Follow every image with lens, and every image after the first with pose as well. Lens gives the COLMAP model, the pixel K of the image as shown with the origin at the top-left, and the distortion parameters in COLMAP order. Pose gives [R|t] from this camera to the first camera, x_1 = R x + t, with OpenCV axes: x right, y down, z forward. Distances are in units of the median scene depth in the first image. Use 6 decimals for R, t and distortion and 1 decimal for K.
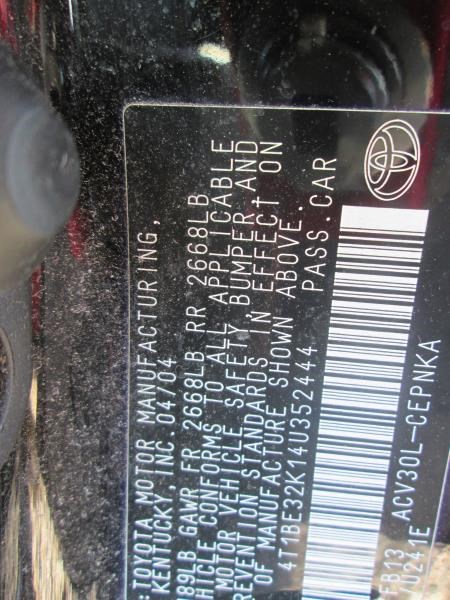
lens RADIAL K [[482.2, 0, 225.0], [0, 482.2, 300.0], [0, 0, 1]] dist [-0.022245, 0.000574]
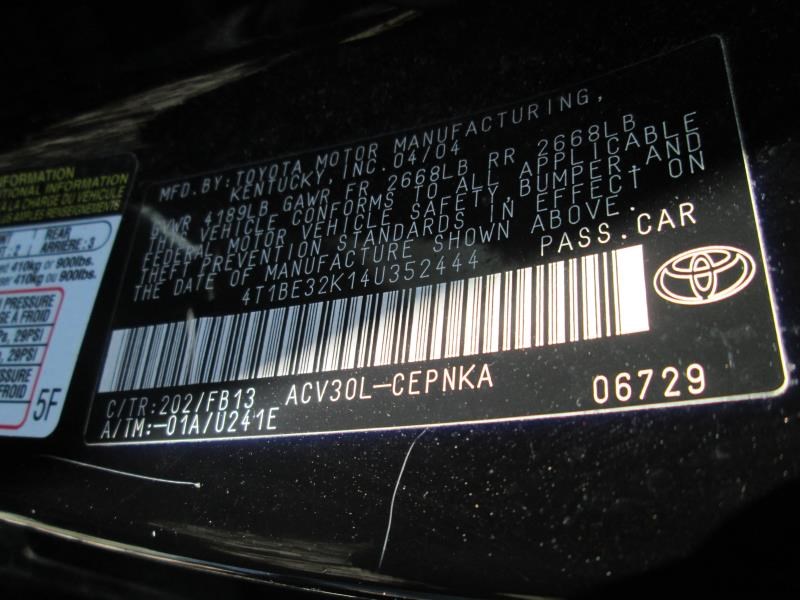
lens RADIAL K [[642.9, 0, 400.0], [0, 642.9, 300.0], [0, 0, 1]] dist [-0.022245, 0.000574]
pose [[0.002720, 0.929431, -0.368987, 0.647302], [-0.975354, 0.083876, 0.204082, 0.000469], [0.220629, 0.359338, 0.906752, -0.088311]]
